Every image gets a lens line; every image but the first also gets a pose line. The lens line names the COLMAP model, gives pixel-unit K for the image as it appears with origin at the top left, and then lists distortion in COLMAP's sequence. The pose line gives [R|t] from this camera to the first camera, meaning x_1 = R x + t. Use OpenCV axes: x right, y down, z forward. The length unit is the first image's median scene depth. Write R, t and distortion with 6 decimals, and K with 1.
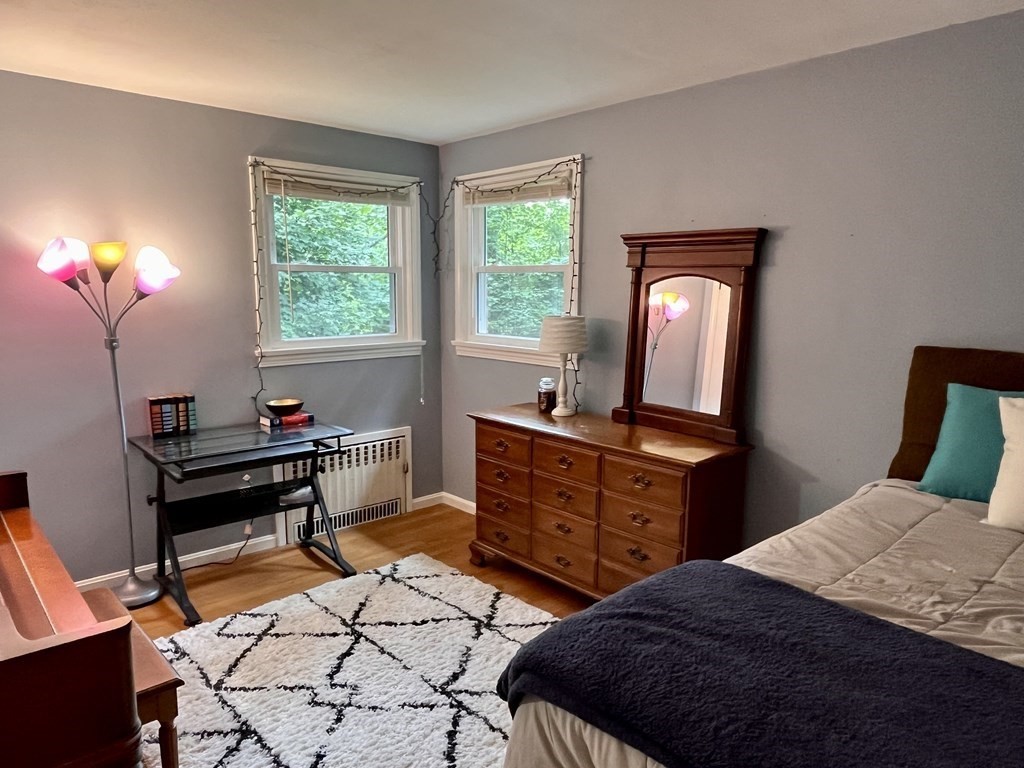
lens RADIAL K [[680.8, 0, 512.0], [0, 680.8, 384.0], [0, 0, 1]] dist [-0.004535, 0.000494]
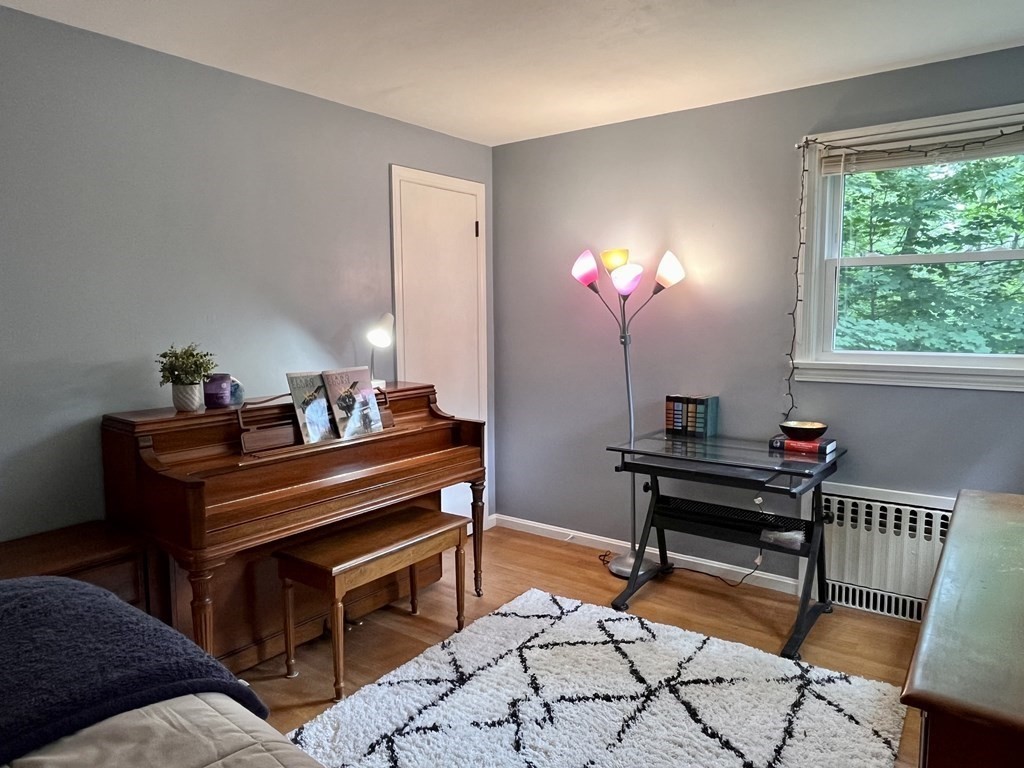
lens RADIAL K [[680.8, 0, 512.0], [0, 680.8, 384.0], [0, 0, 1]] dist [-0.004535, 0.000494]
pose [[0.196825, 0.101710, -0.975149, 0.436423], [-0.133382, 0.988135, 0.076142, -0.042026], [0.971323, 0.115080, 0.208056, 0.520446]]
